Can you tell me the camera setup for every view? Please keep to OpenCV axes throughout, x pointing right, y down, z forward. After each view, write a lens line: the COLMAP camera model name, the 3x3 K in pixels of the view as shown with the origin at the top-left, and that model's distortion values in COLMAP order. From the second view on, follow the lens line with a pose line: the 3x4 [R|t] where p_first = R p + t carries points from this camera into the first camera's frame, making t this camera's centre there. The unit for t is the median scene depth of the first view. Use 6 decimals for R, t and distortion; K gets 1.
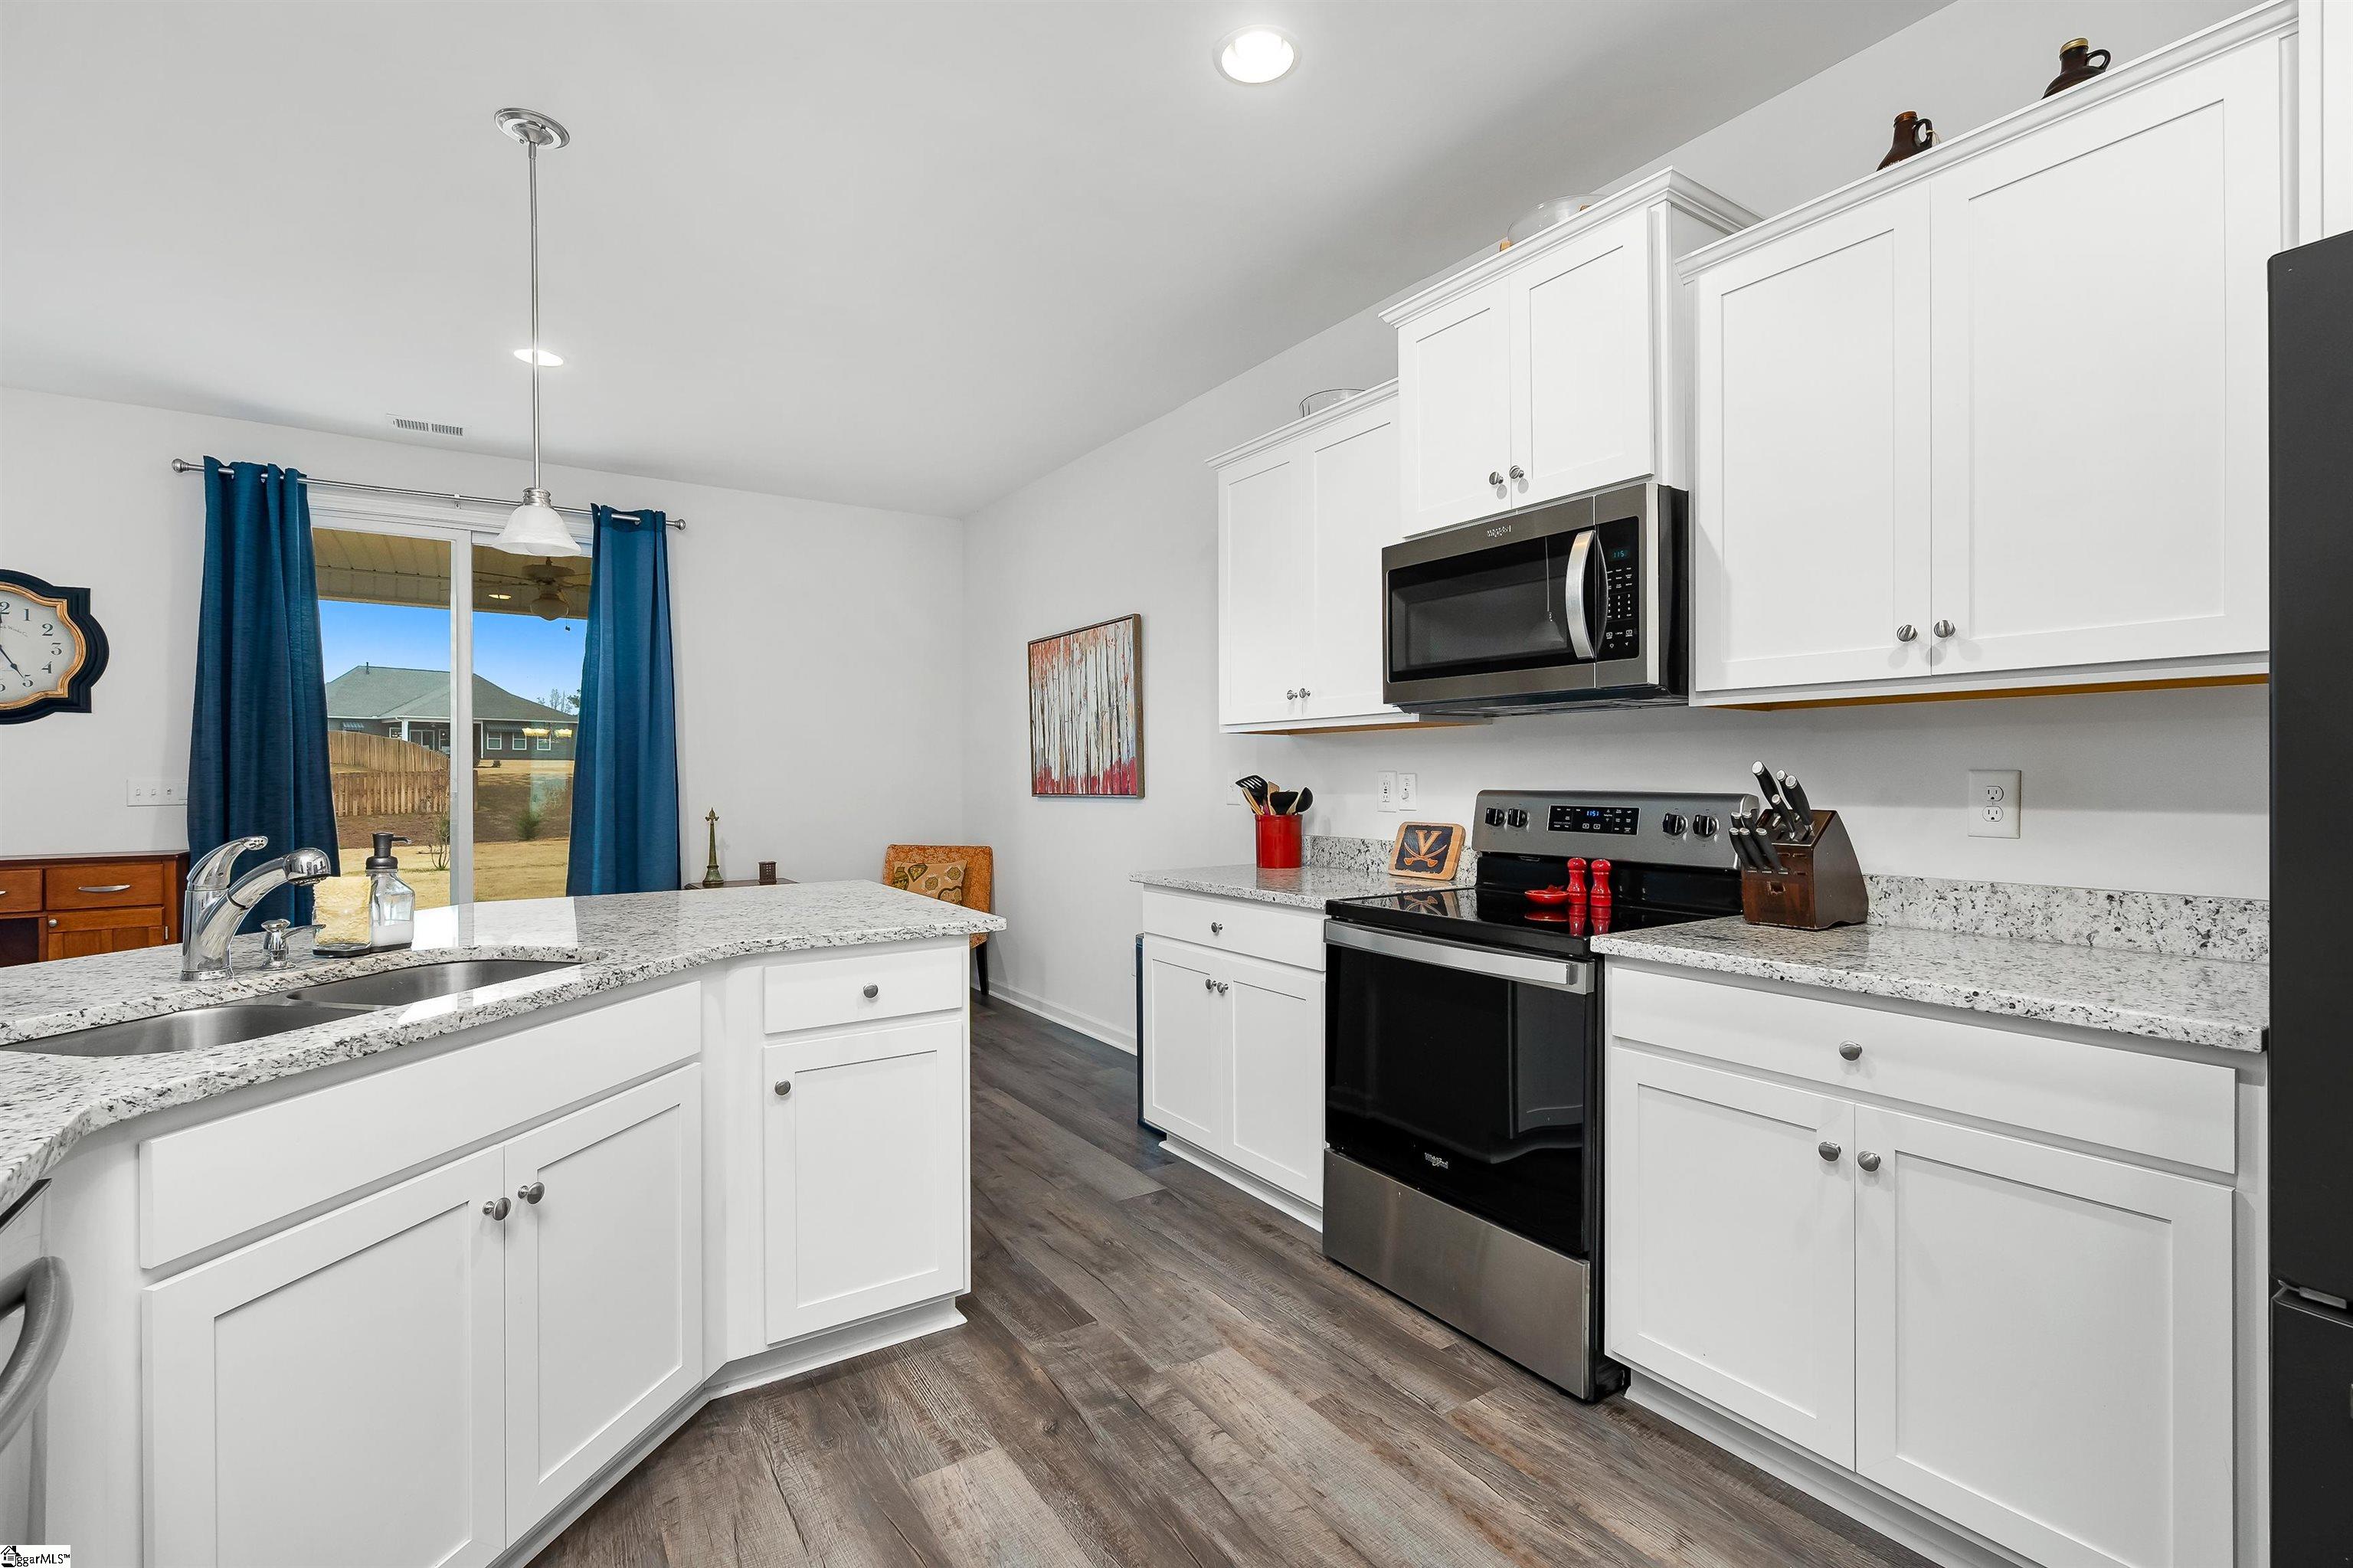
lens RADIAL K [[1052.8, 0, 1169.2], [0, 1052.8, 776.1], [0, 0, 1]] dist [-0.001770, 0.000307]
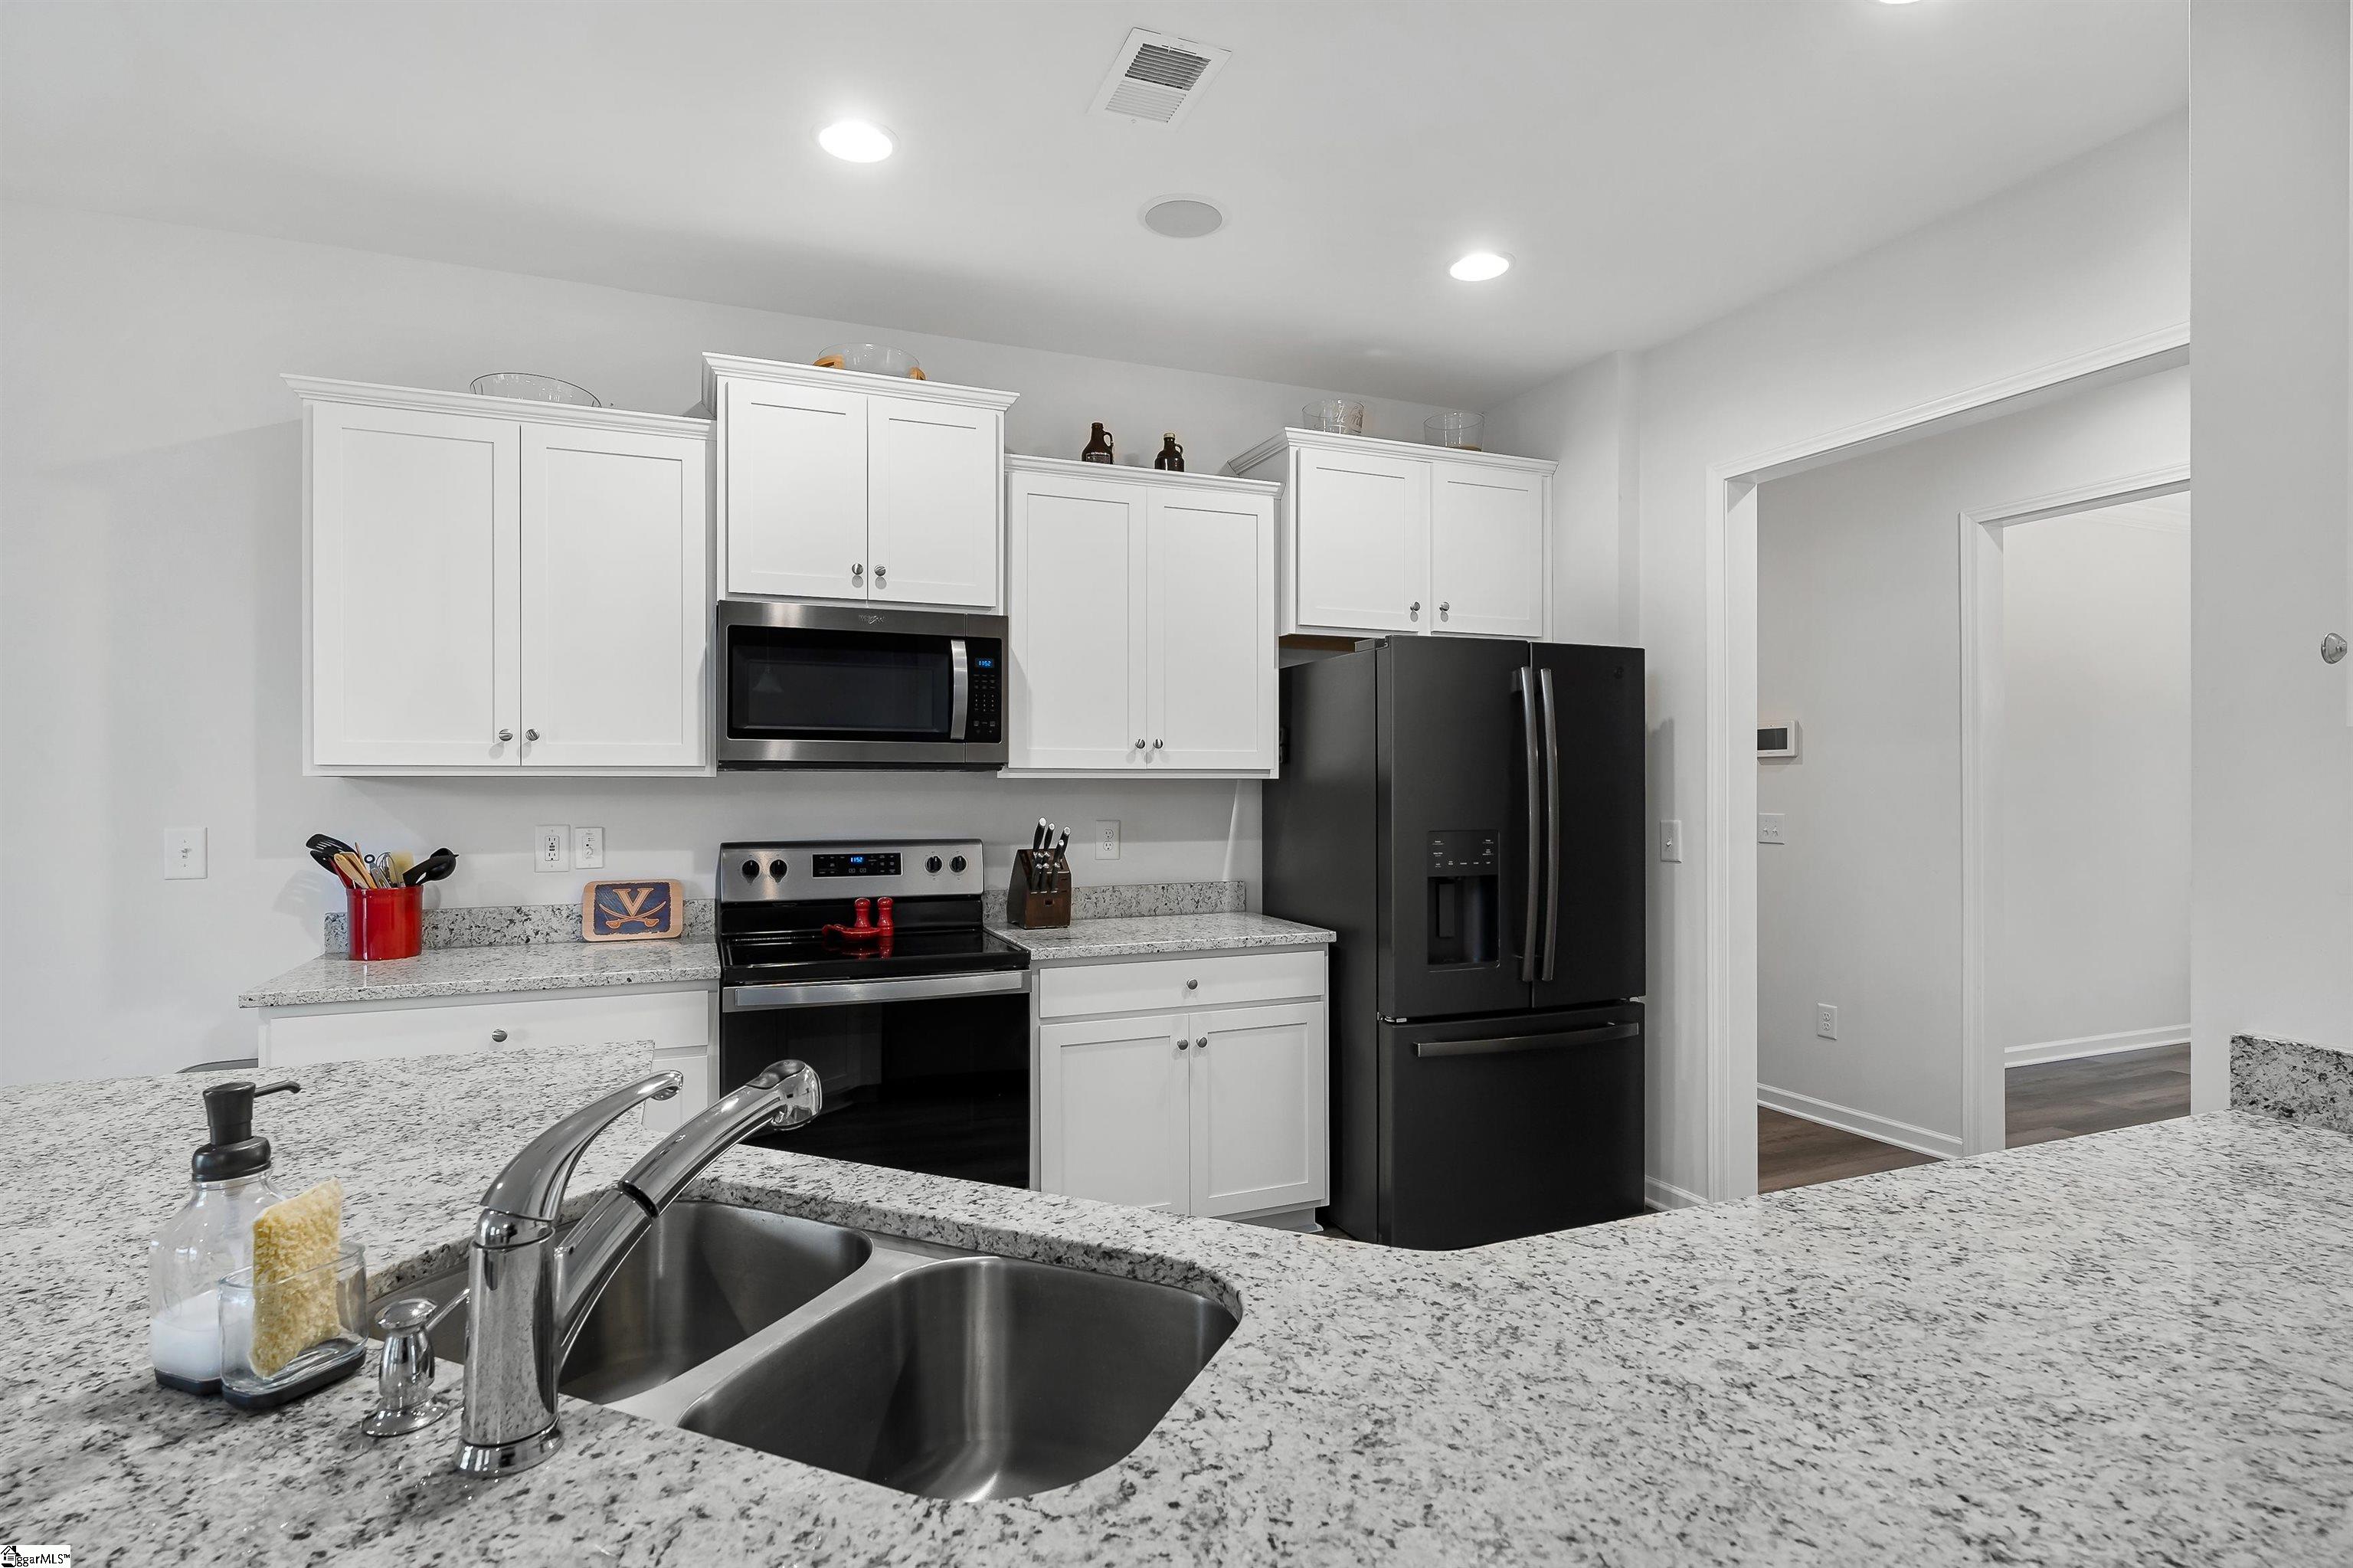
lens RADIAL K [[1161.6, 0, 1174.9], [0, 1161.6, 790.1], [0, 0, 1]] dist [-0.000781, -0.000024]
pose [[0.198199, -0.000400, 0.980162, -0.827464], [0.000704, 1.000000, 0.000266, -0.043568], [-0.980162, 0.000637, 0.198199, 0.410563]]
